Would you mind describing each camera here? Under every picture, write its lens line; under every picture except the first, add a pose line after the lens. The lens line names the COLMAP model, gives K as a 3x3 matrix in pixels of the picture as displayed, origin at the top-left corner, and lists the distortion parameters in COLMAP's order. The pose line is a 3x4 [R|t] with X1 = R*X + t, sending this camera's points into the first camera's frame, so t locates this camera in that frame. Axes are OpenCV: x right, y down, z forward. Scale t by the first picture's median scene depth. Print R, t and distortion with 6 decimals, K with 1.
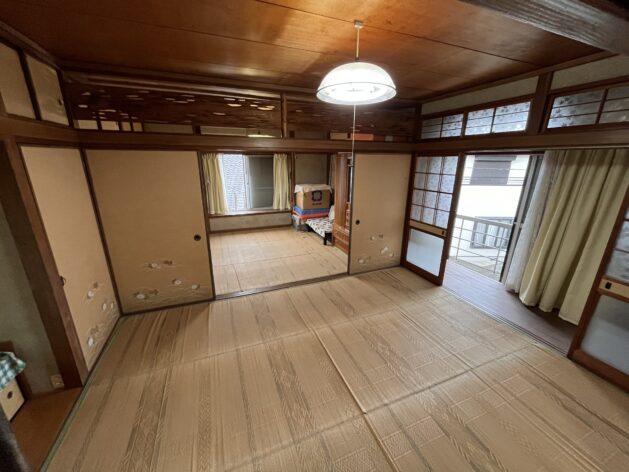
lens RADIAL K [[252.0, 0, 312.8], [0, 252.0, 235.5], [0, 0, 1]] dist [-0.003197, -0.000331]
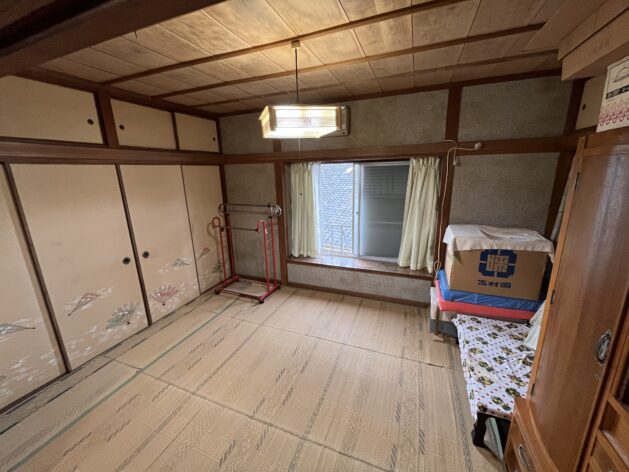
lens RADIAL K [[252.0, 0, 312.8], [0, 252.0, 235.5], [0, 0, 1]] dist [-0.003197, -0.000331]
pose [[0.723327, 0.143383, -0.675455, 0.062612], [-0.172335, 0.984734, 0.024487, -0.154738], [0.668654, 0.098692, 0.736995, 0.523699]]
